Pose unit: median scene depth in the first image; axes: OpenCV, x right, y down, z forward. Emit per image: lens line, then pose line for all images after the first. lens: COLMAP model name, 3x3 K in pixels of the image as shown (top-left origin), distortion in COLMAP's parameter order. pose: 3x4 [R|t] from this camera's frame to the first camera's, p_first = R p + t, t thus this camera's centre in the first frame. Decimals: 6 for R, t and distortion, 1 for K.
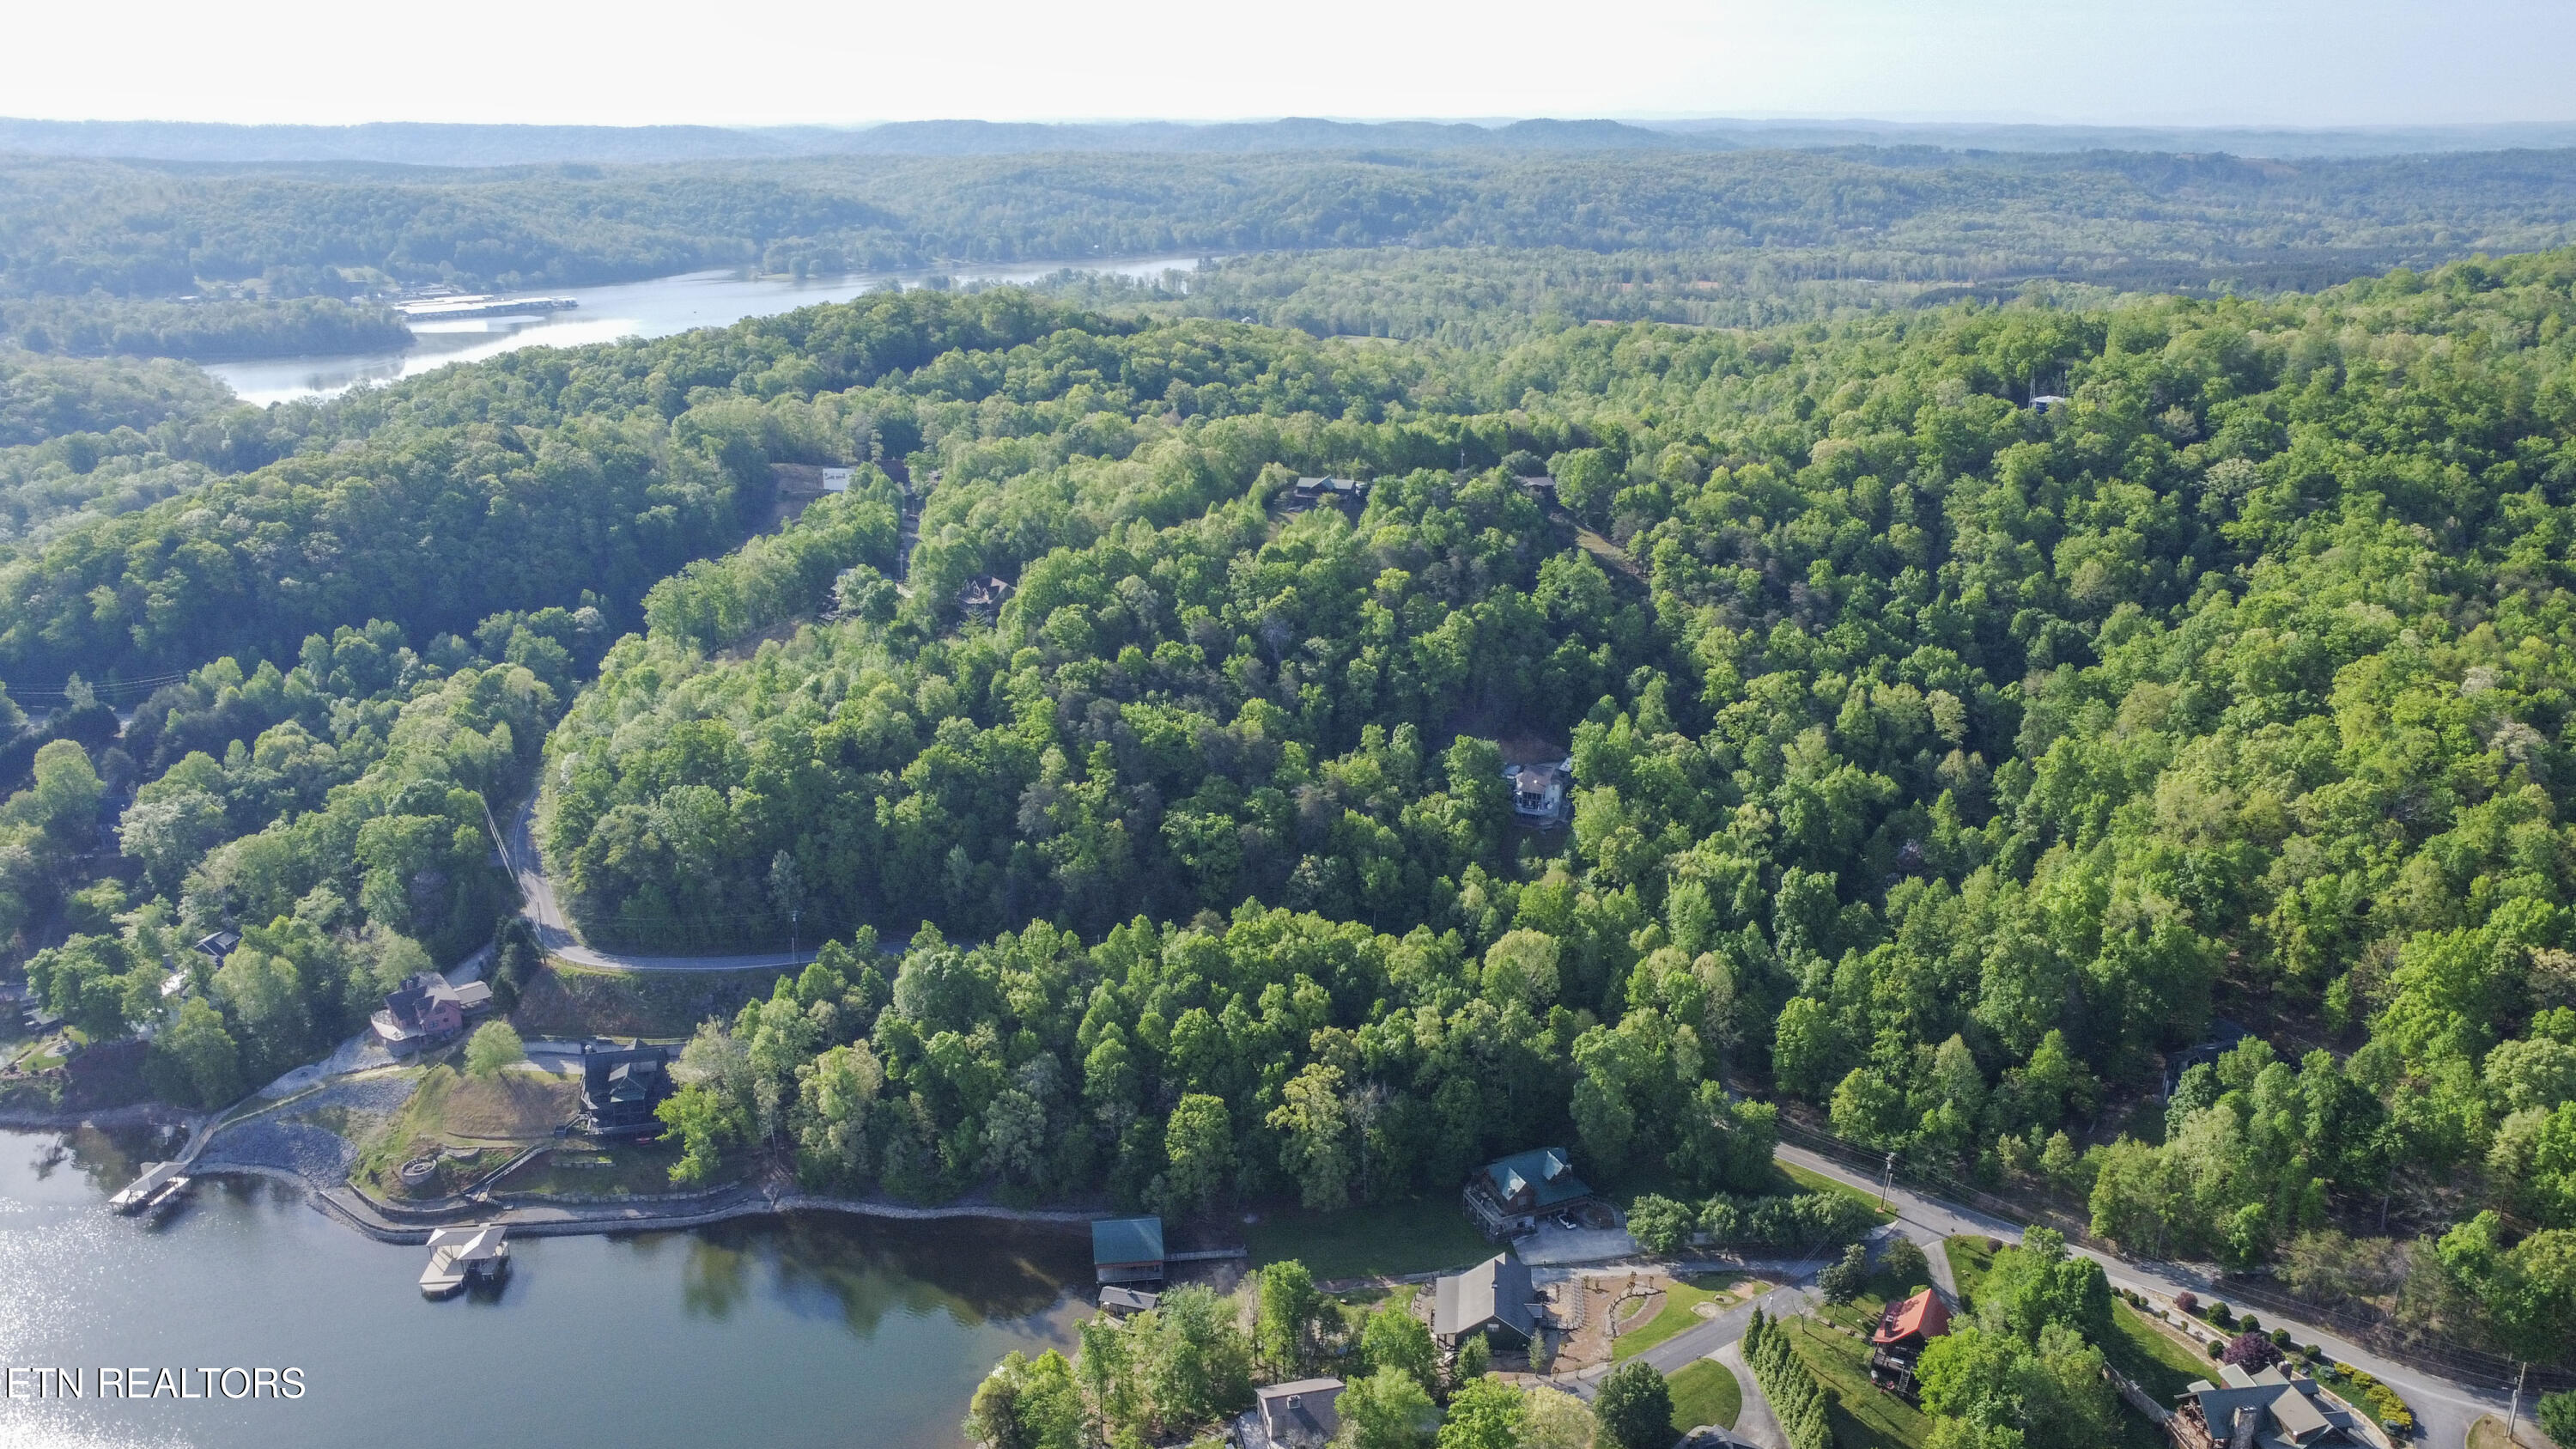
lens RADIAL K [[1956.3, 0, 1304.2], [0, 1956.3, 724.2], [0, 0, 1]] dist [-0.168276, 0.290579]
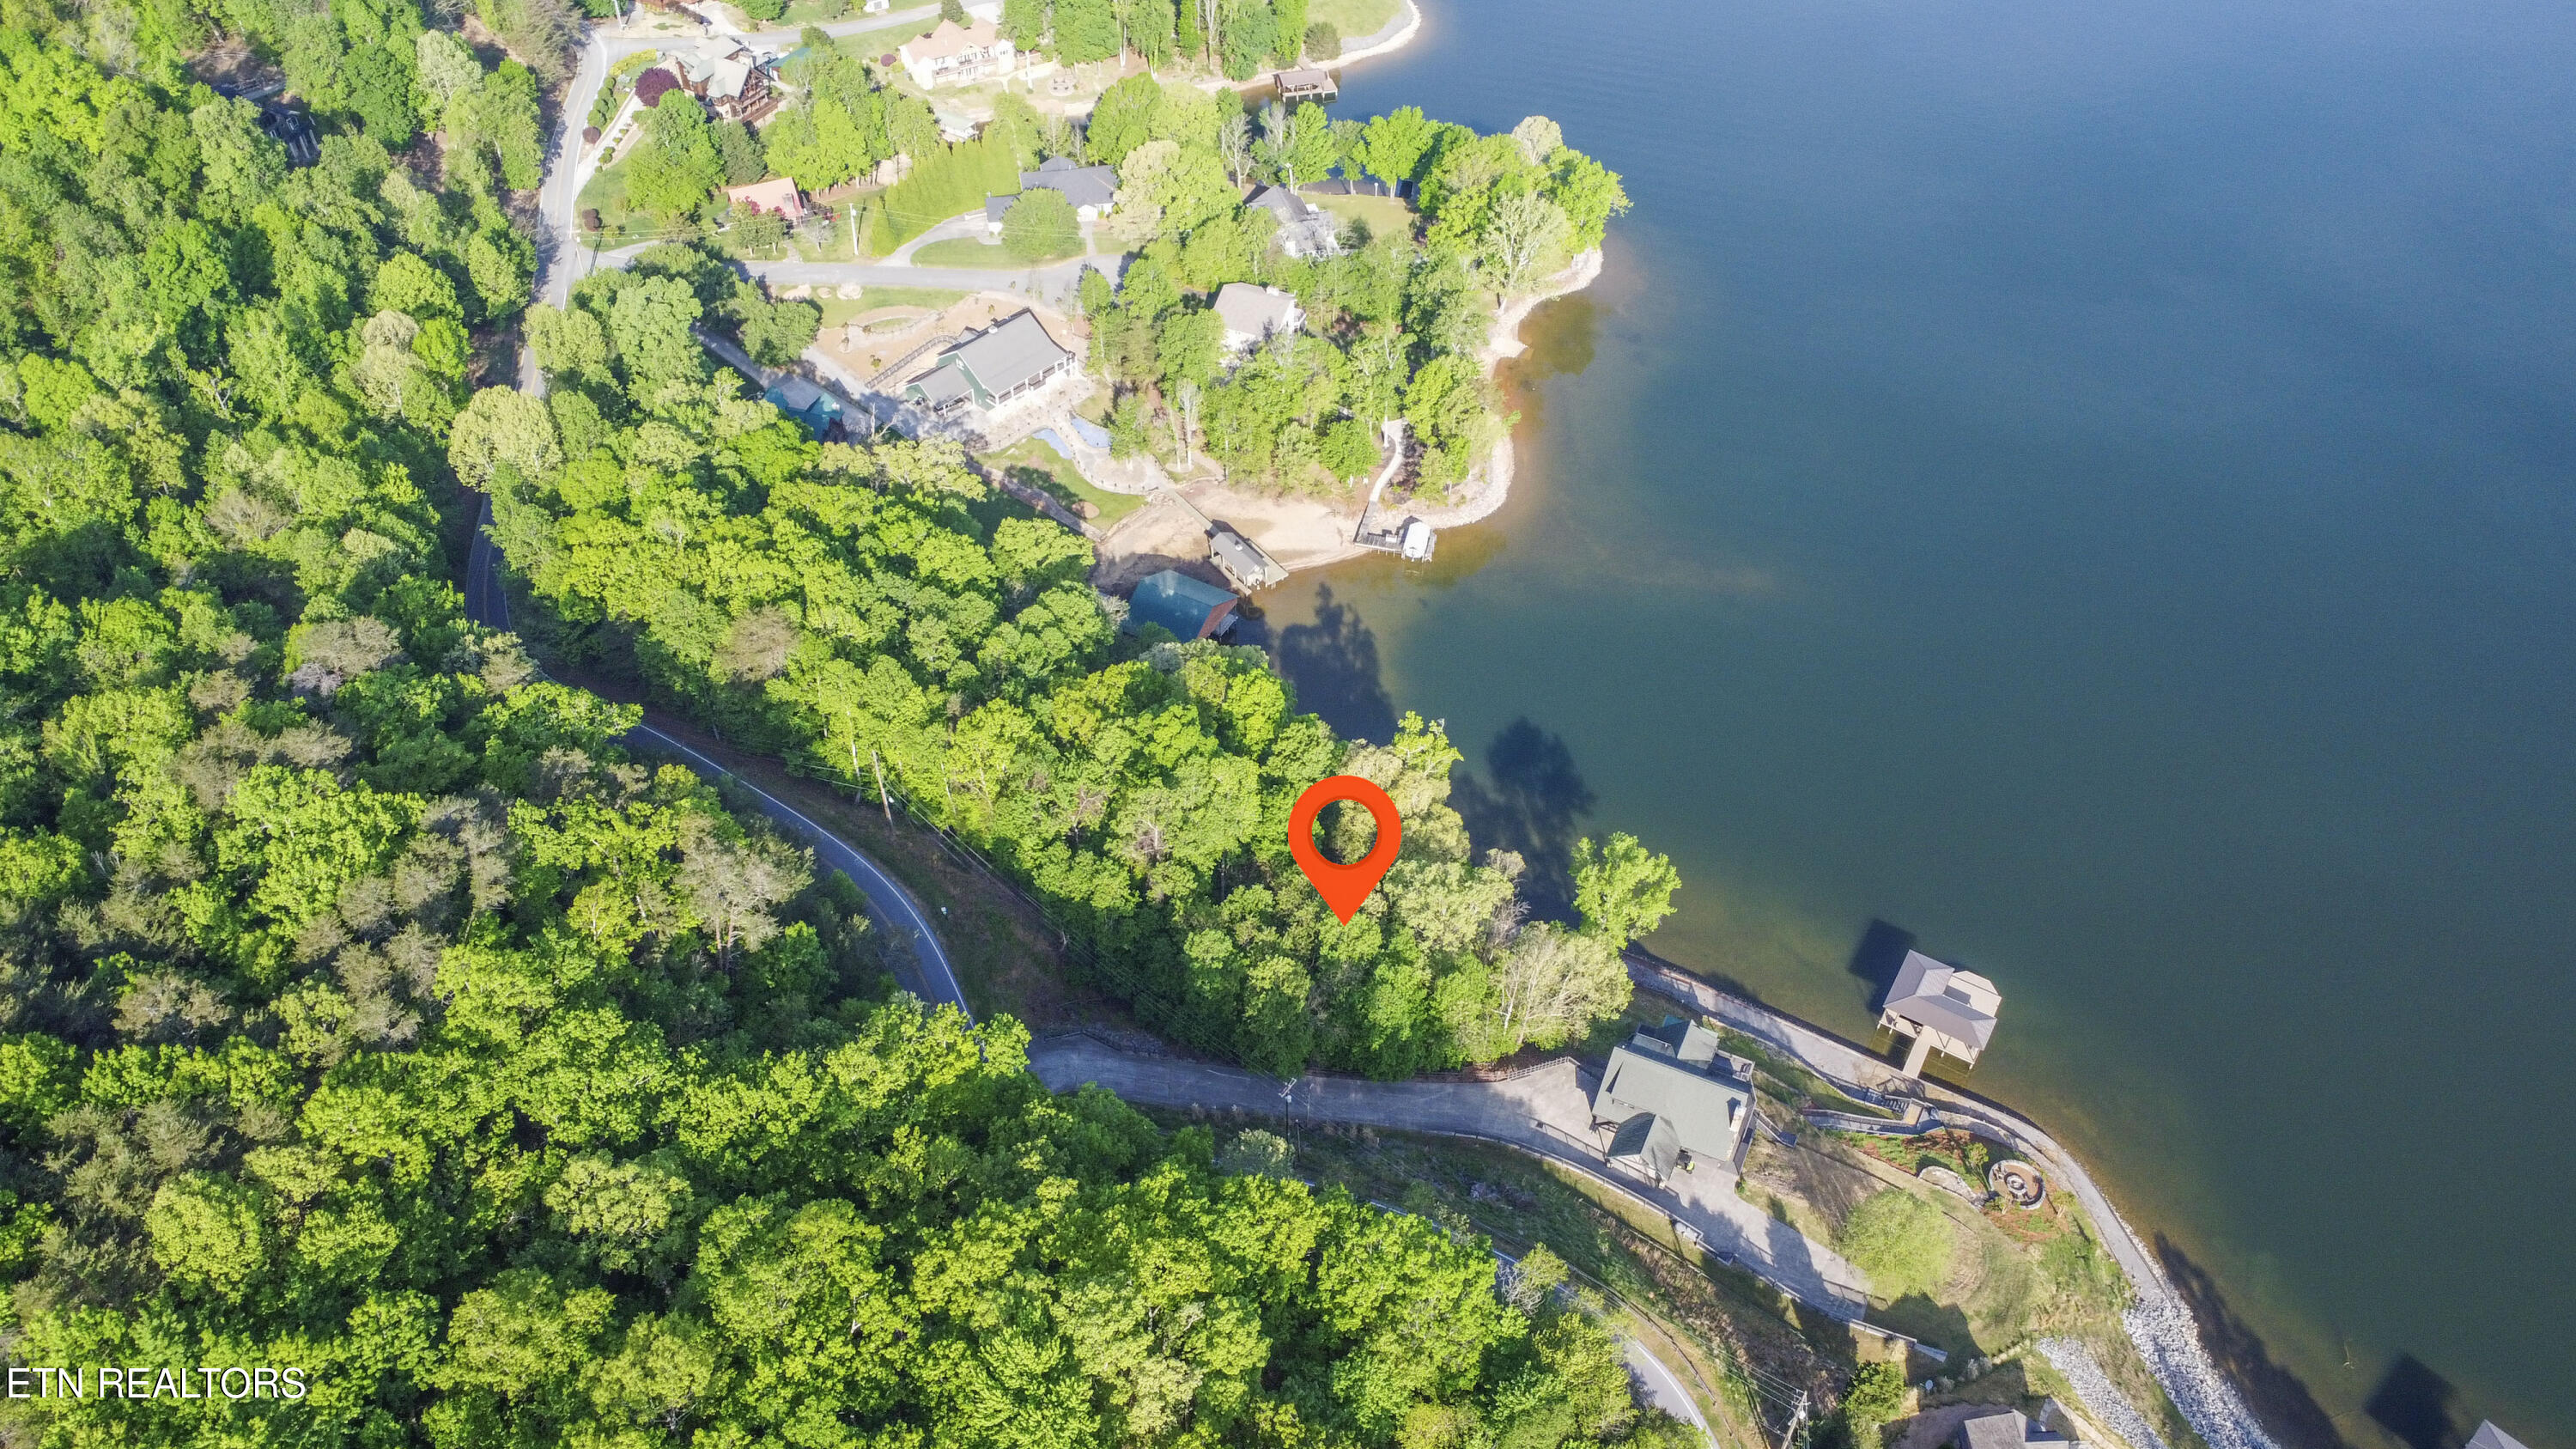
lens RADIAL K [[1956.3, 0, 1304.2], [0, 1956.3, 724.2], [0, 0, 1]] dist [-0.168276, 0.290579]
pose [[-0.799874, -0.435788, 0.412663, -0.405265], [0.160432, 0.507304, 0.846702, -0.322942], [-0.578328, 0.743459, -0.335865, 1.051072]]
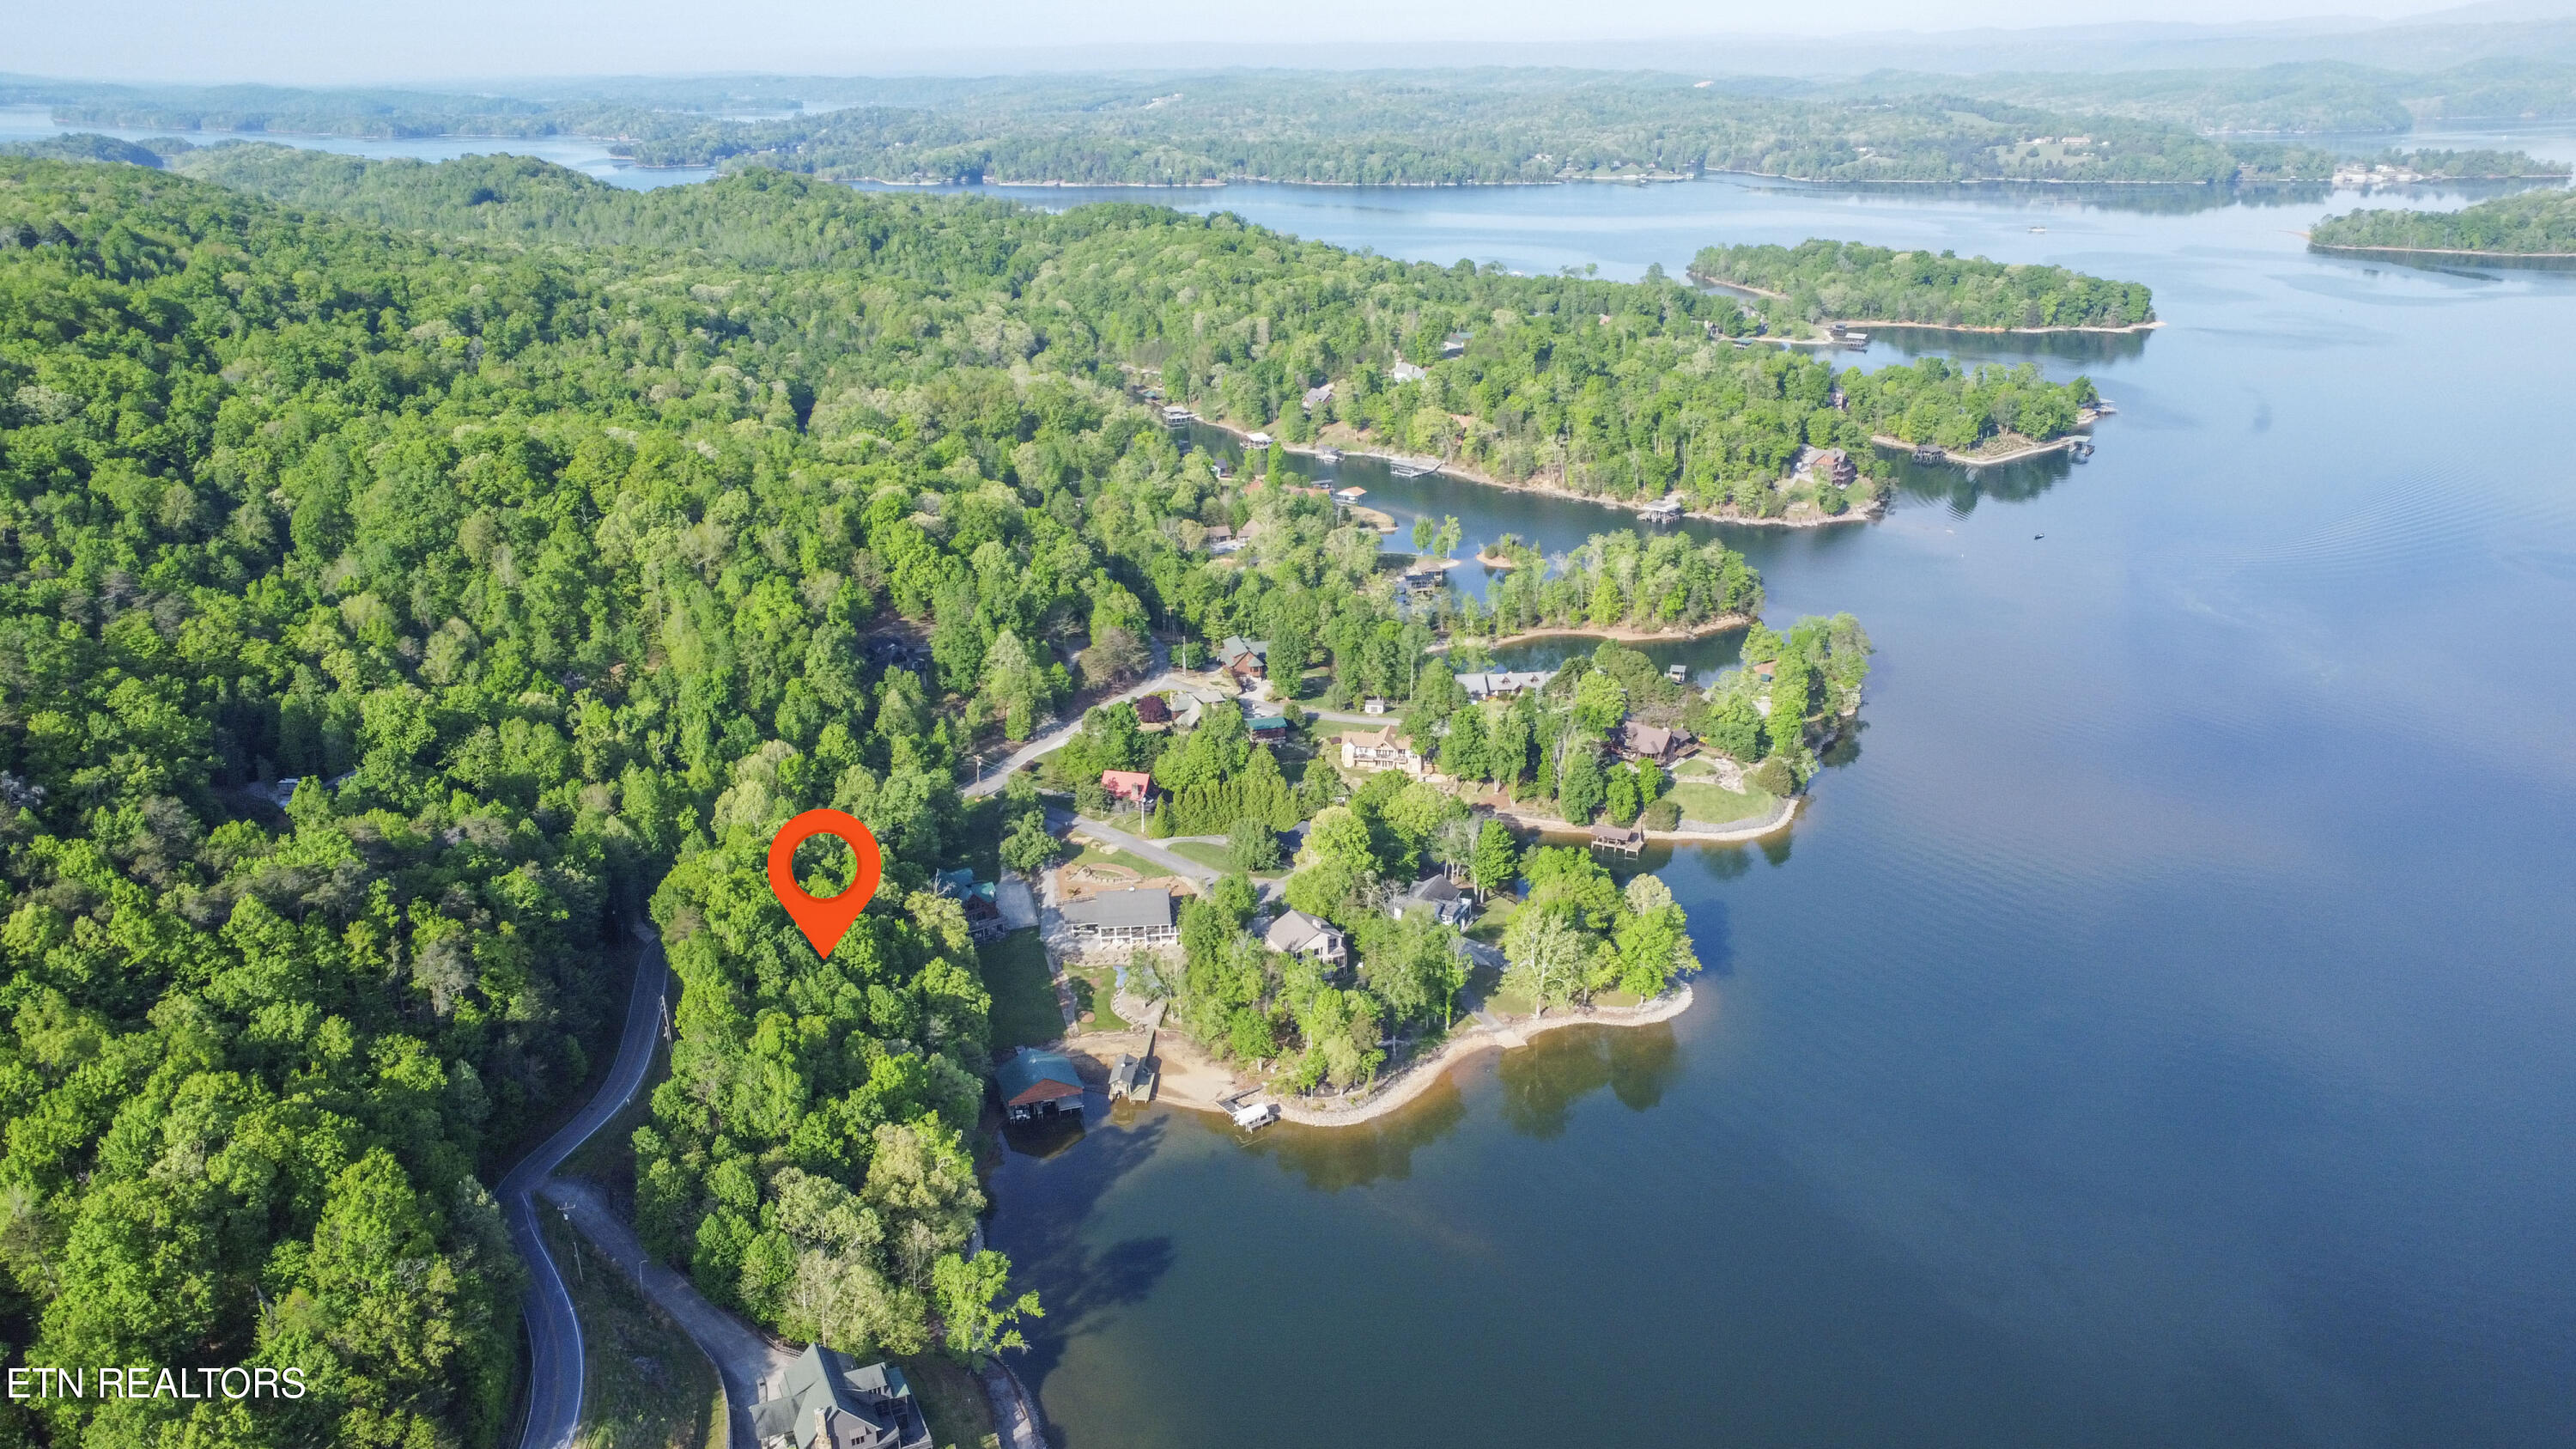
lens RADIAL K [[1956.3, 0, 1304.2], [0, 1956.3, 724.2], [0, 0, 1]] dist [-0.168276, 0.290579]
pose [[-0.223956, -0.327909, 0.917780, -0.853055], [0.312021, 0.868010, 0.386266, -0.221564], [-0.923302, 0.372873, -0.092082, 0.730814]]
